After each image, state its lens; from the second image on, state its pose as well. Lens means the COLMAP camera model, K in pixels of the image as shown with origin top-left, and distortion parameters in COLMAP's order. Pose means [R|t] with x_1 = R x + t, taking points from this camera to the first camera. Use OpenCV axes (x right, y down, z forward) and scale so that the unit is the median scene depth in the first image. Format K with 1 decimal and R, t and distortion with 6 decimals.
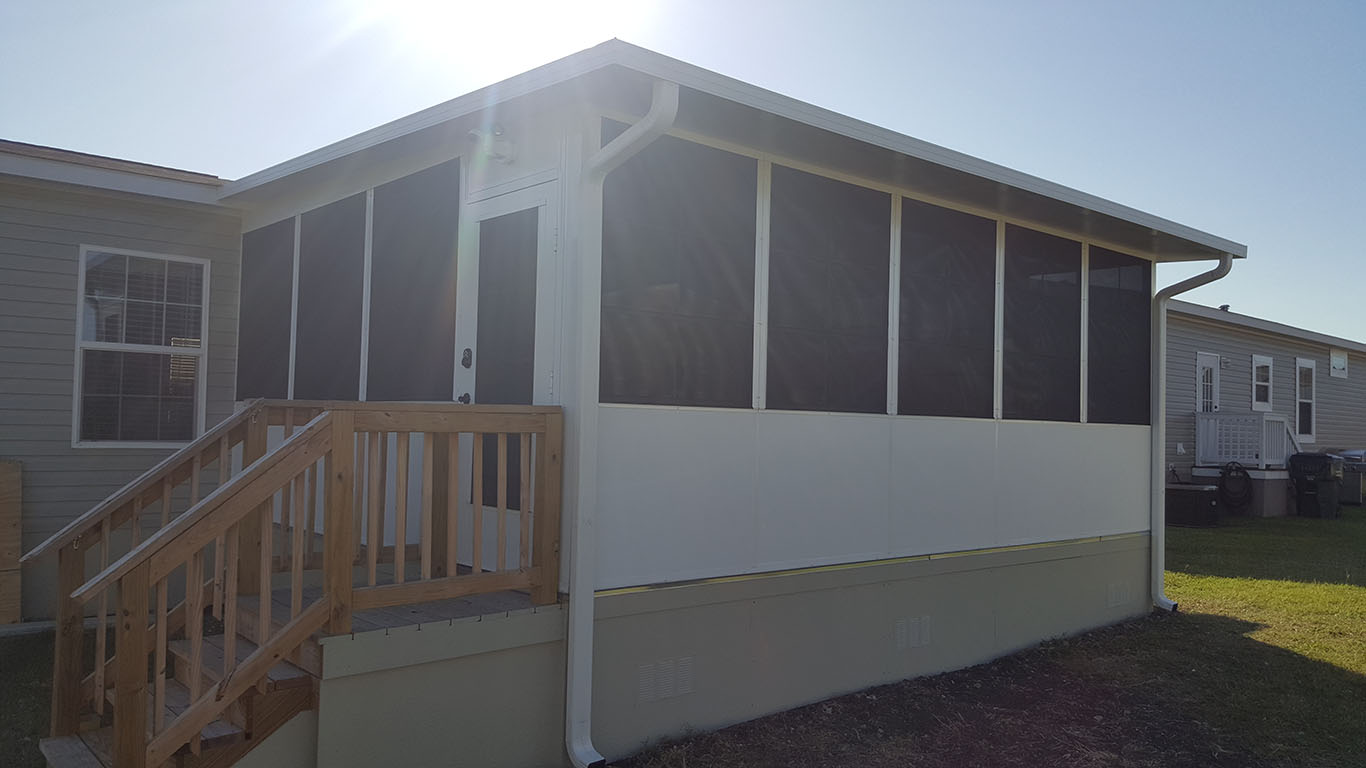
lens RADIAL K [[1019.5, 0, 681.1], [0, 1019.5, 368.8], [0, 0, 1]] dist [0.112918, -0.184837]
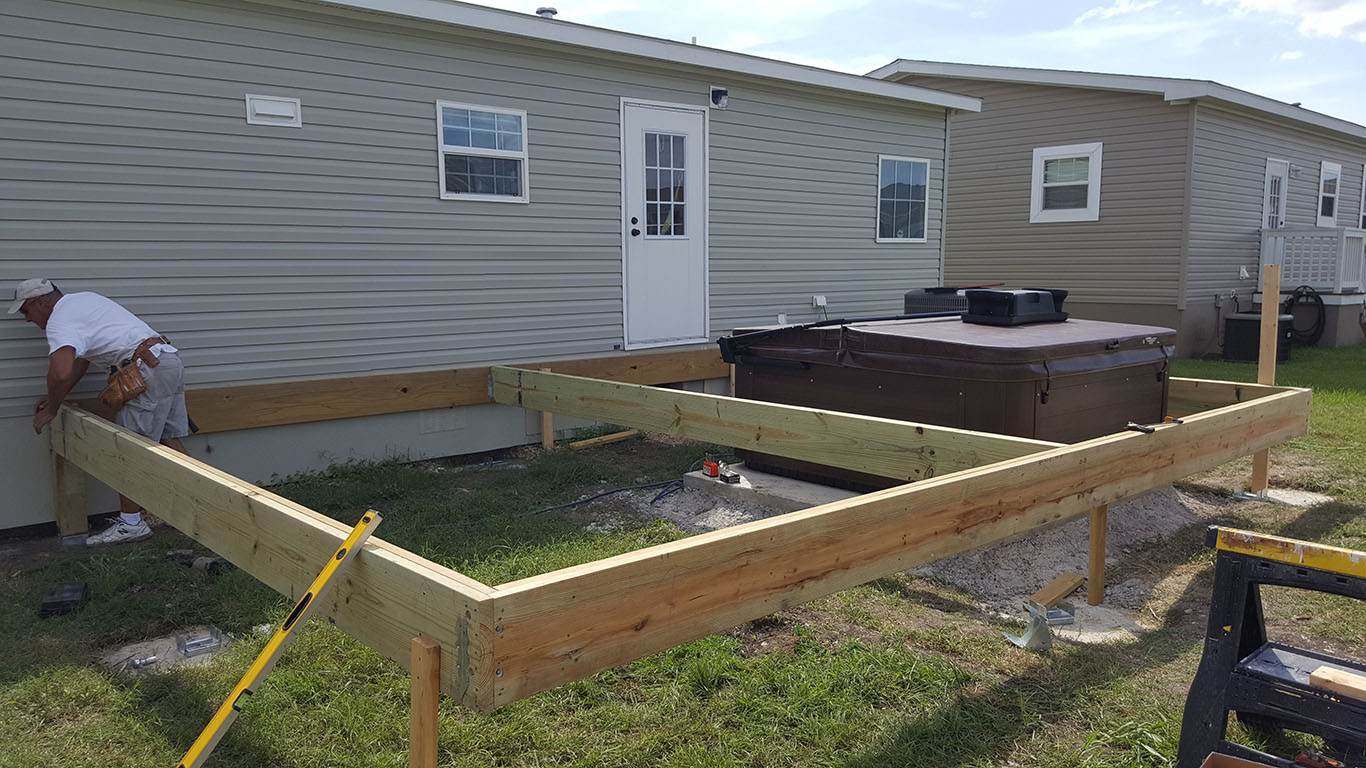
lens RADIAL K [[1013.2, 0, 678.0], [0, 1013.2, 407.7], [0, 0, 1]] dist [0.115755, -0.168689]
pose [[0.999562, -0.028121, 0.009215, -0.006720], [0.025809, 0.980772, 0.193442, 0.020292], [-0.014477, -0.193119, 0.981068, 0.319954]]
